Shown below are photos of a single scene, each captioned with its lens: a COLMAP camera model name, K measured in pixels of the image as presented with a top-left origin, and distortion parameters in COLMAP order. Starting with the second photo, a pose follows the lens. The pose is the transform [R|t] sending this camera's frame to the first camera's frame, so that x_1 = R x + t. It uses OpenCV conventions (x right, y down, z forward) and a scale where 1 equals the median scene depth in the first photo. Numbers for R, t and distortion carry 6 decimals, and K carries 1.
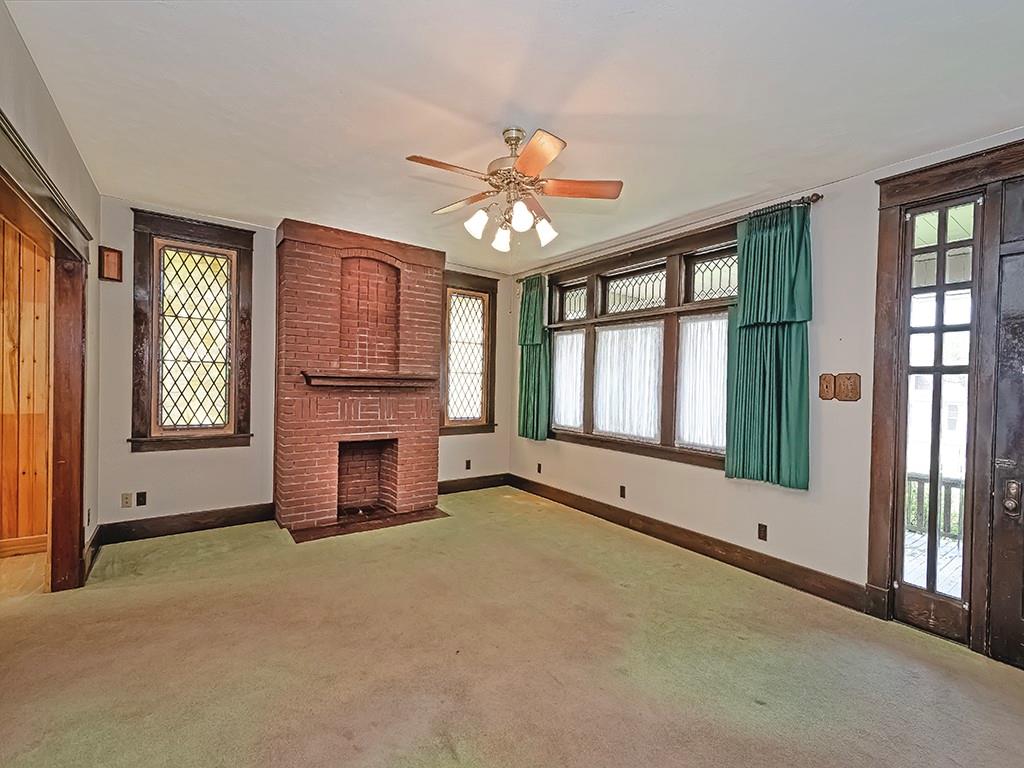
lens RADIAL K [[442.8, 0, 514.1], [0, 442.8, 382.0], [0, 0, 1]] dist [0.003744, -0.002165]
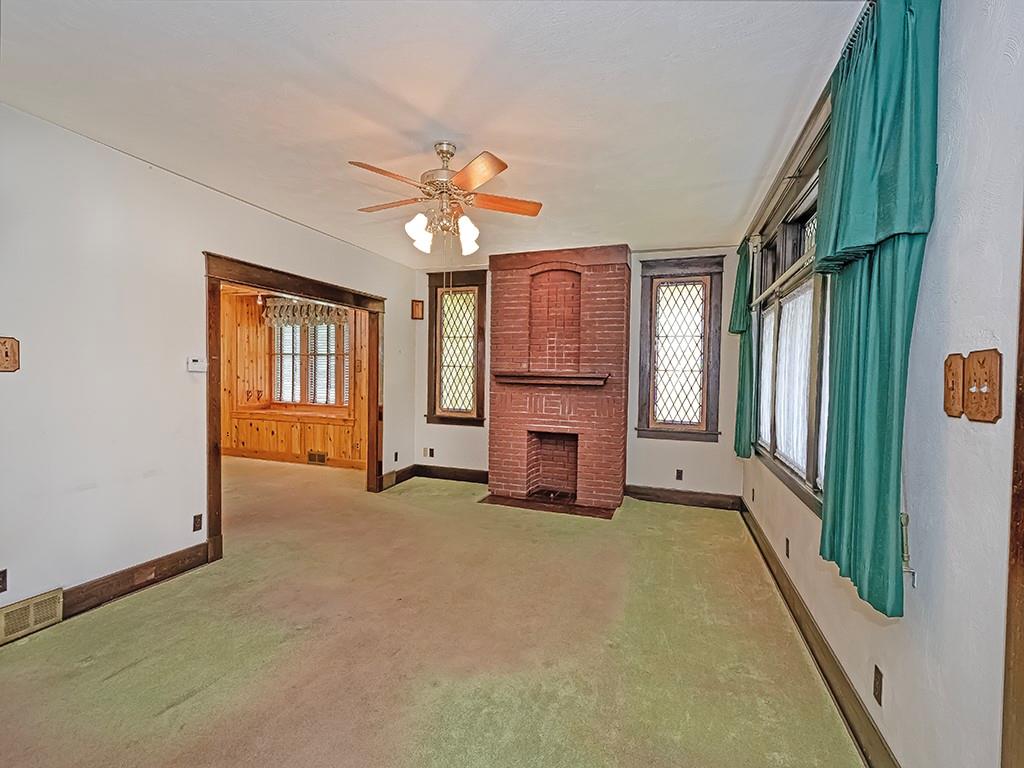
lens RADIAL K [[442.8, 0, 526.6], [0, 442.8, 382.9], [0, 0, 1]] dist [0.003744, -0.002165]
pose [[0.566797, 0.002641, -0.823853, 0.609762], [-0.005871, 0.999982, -0.000834, 0.008833], [0.823837, 0.005310, 0.566803, 0.338479]]
